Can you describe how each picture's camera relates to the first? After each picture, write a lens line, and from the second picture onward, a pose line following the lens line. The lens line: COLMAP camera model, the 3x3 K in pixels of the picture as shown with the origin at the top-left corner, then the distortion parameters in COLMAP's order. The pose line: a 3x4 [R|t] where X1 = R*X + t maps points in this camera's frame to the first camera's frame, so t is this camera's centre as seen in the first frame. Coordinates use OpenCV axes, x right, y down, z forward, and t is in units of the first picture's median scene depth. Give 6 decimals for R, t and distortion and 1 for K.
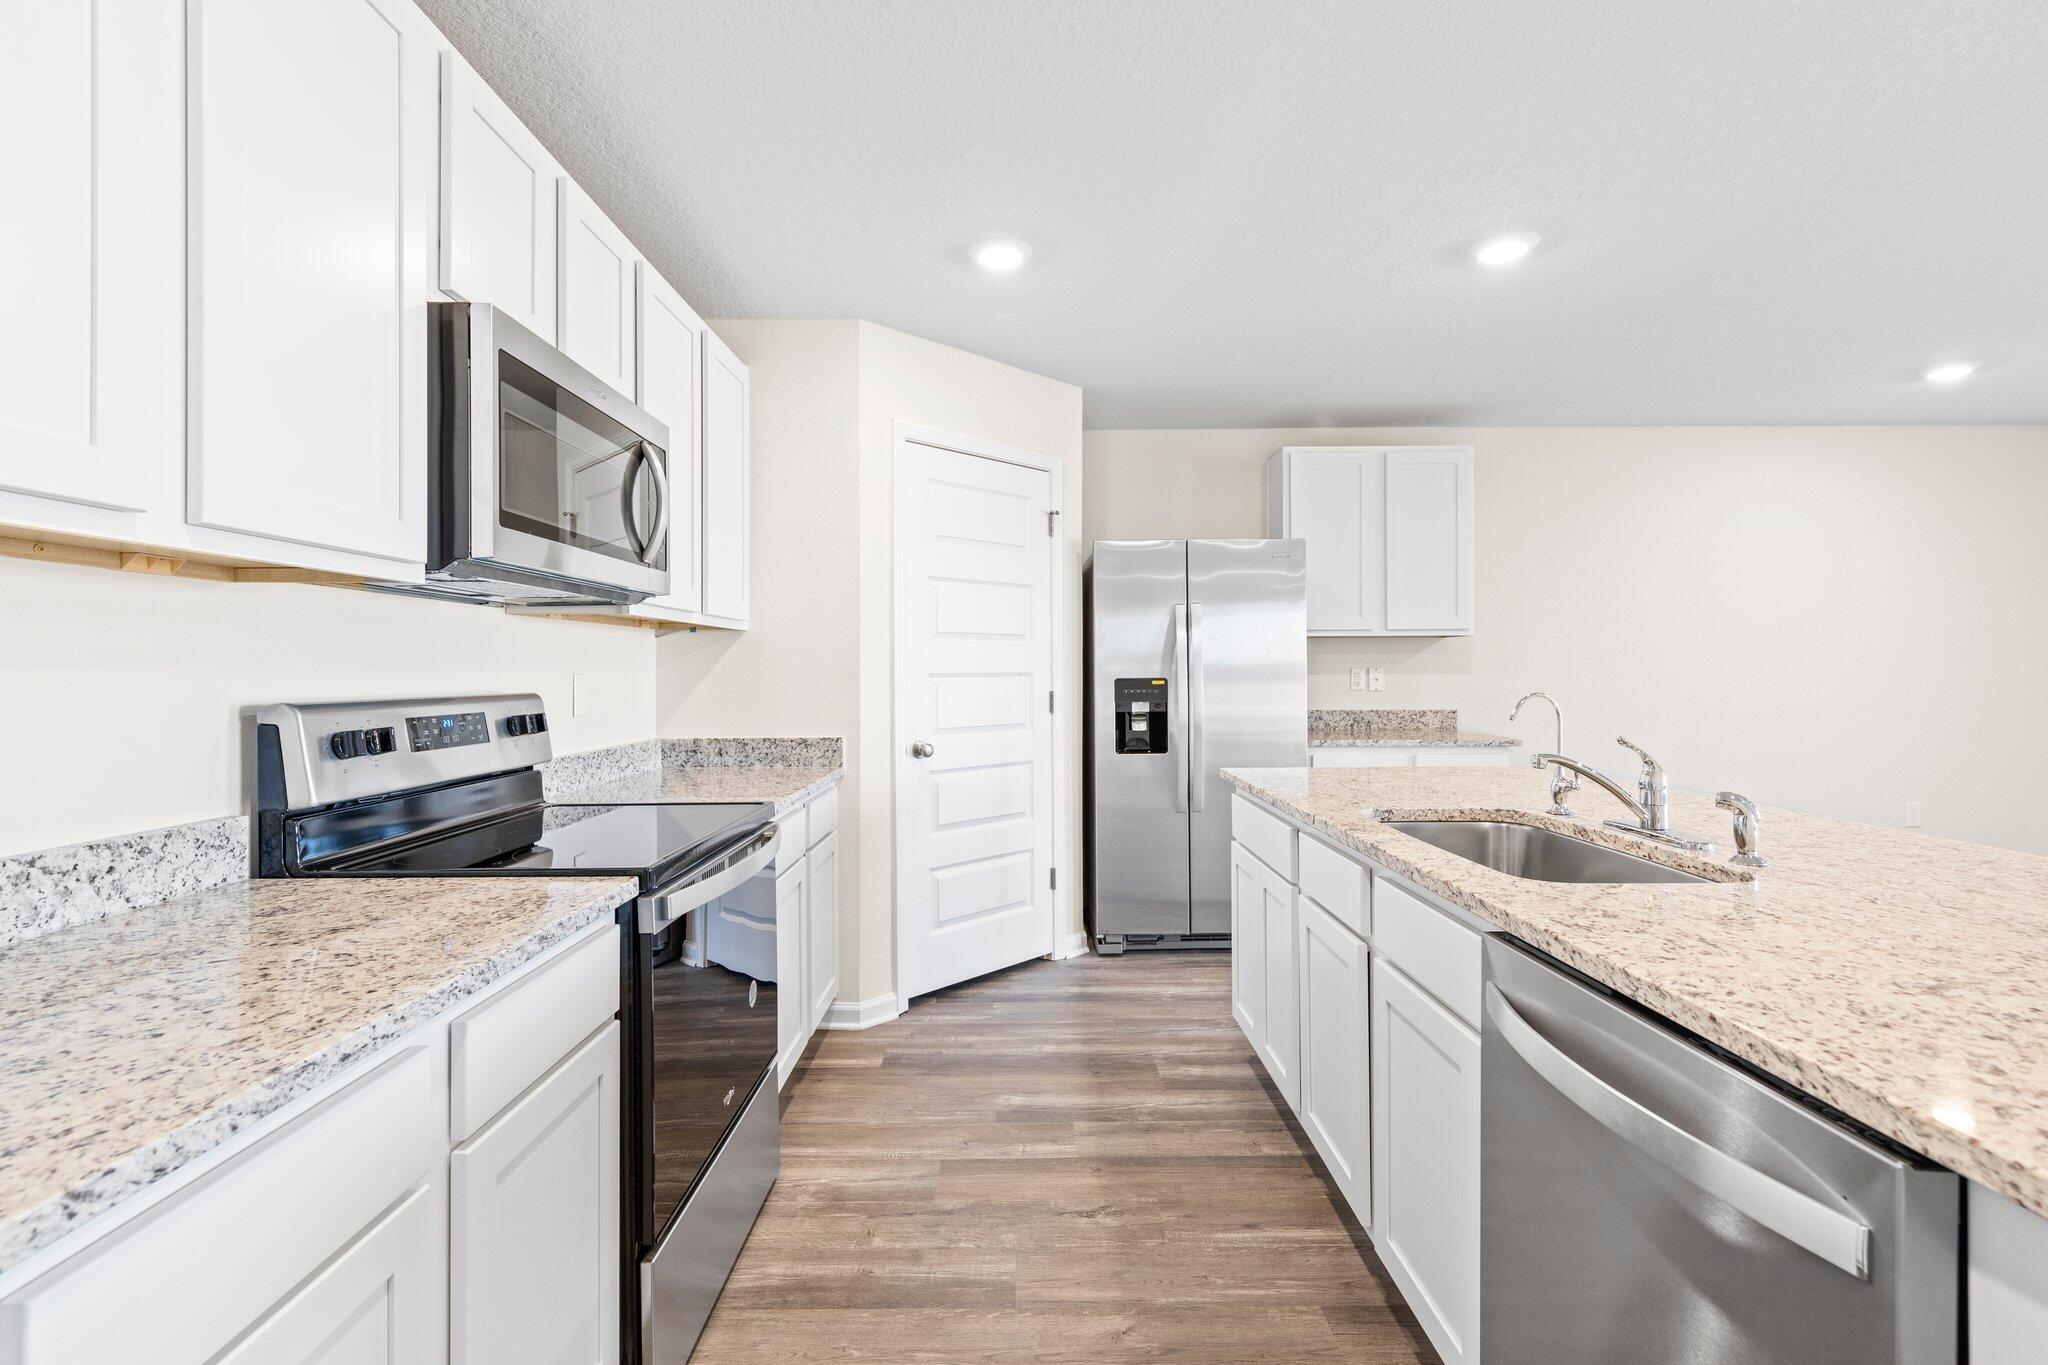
lens RADIAL K [[912.3, 0, 1013.6], [0, 912.3, 671.5], [0, 0, 1]] dist [0.001745, -0.000567]
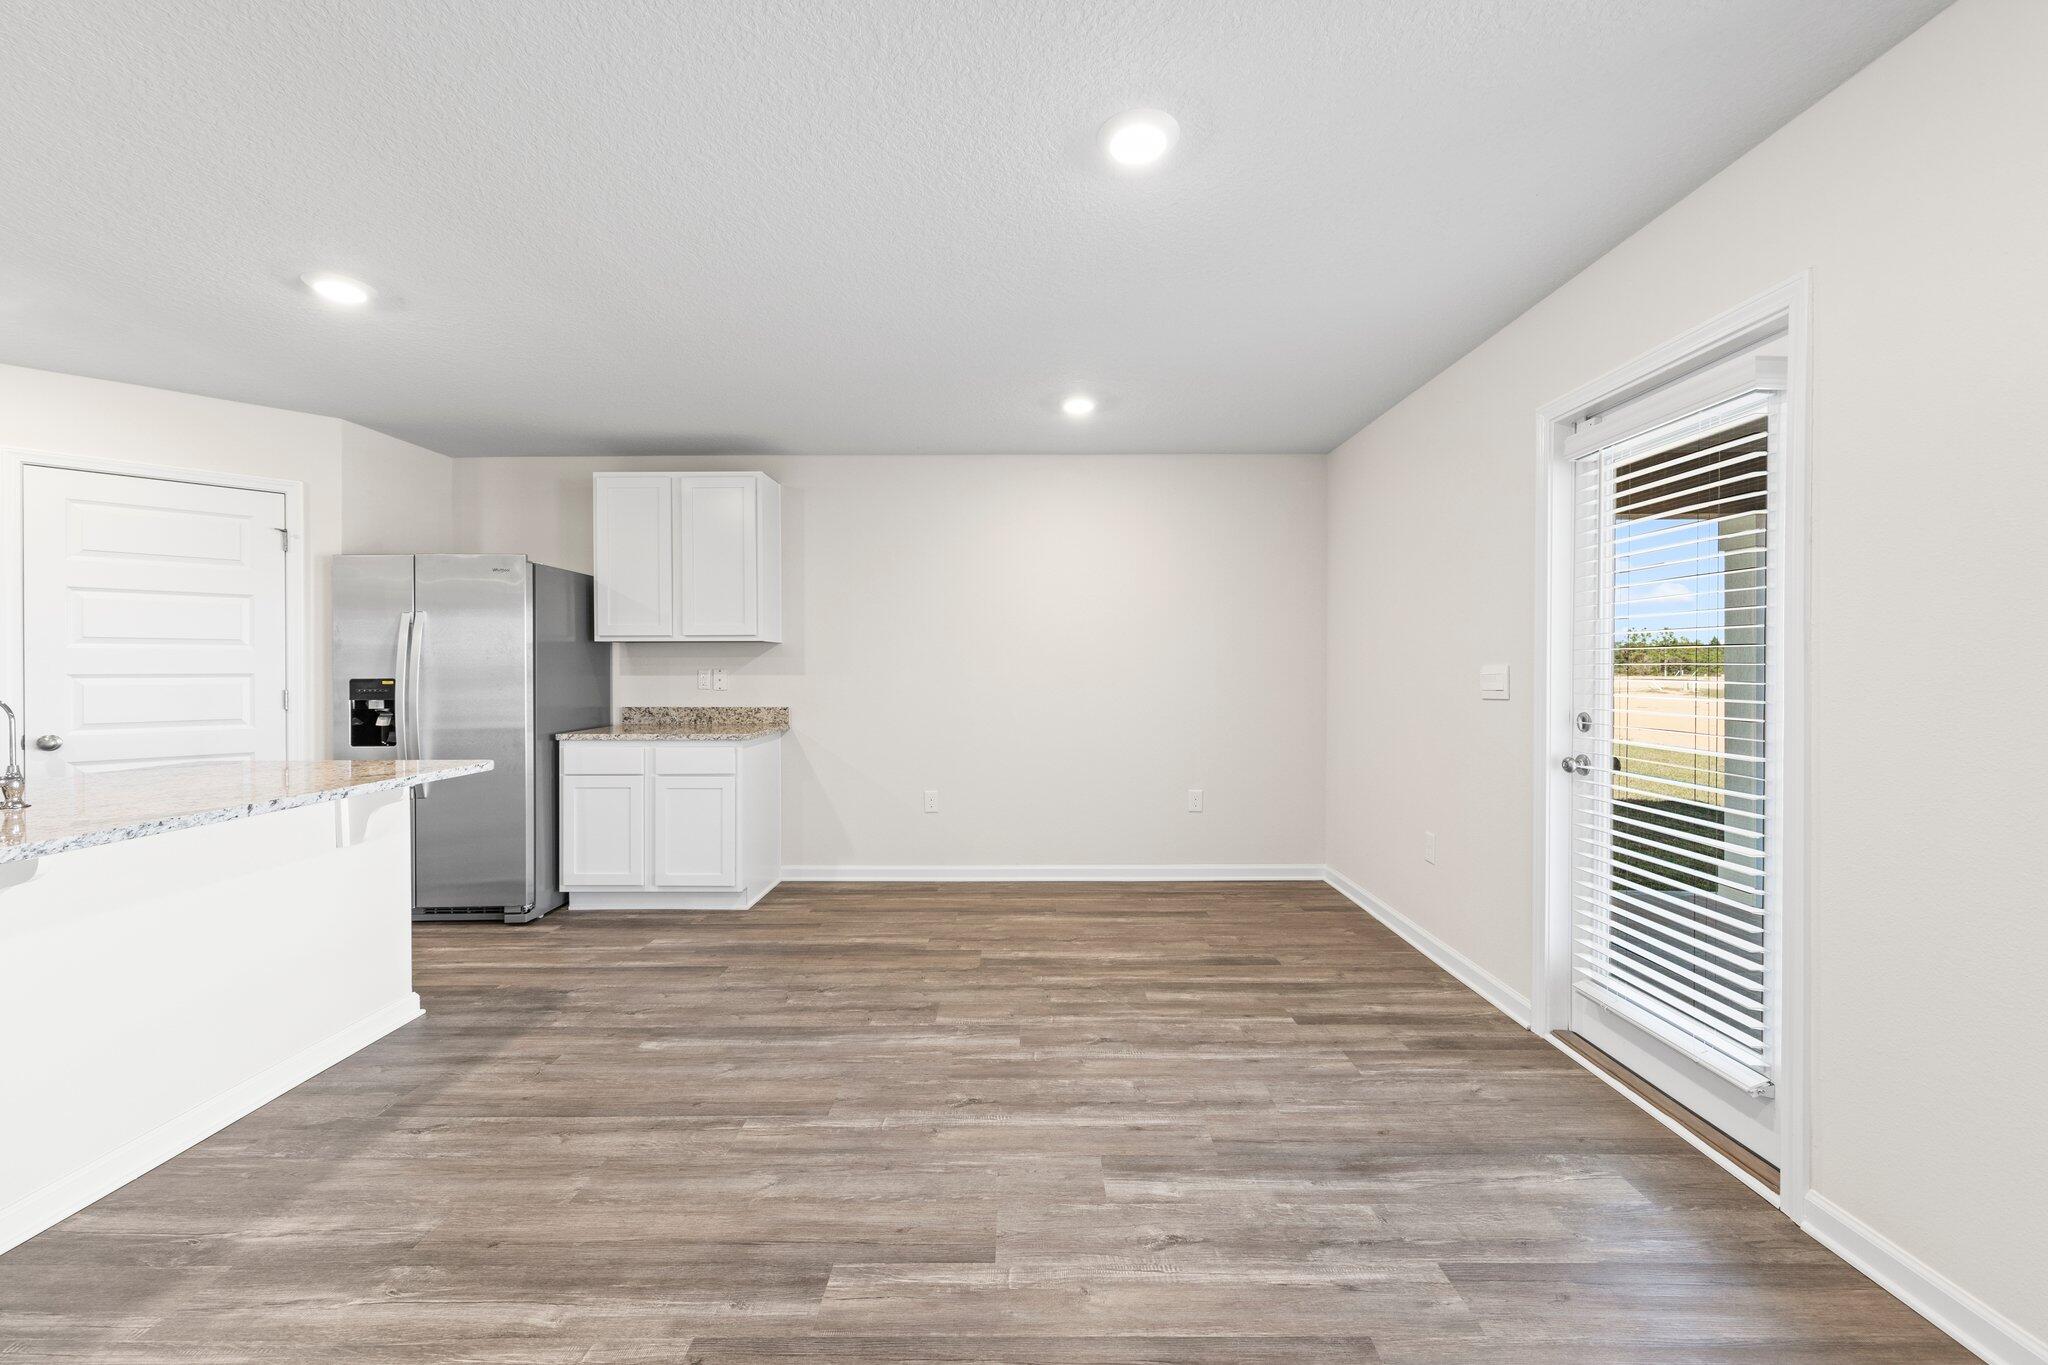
lens RADIAL K [[783.5, 0, 1028.0], [0, 783.5, 675.4], [0, 0, 1]] dist [0.001596, 0.000023]
pose [[0.999996, 0.001283, -0.002346, 1.220811], [-0.001268, 0.999980, 0.006246, -0.004961], [0.002354, -0.006243, 0.999978, 0.054571]]
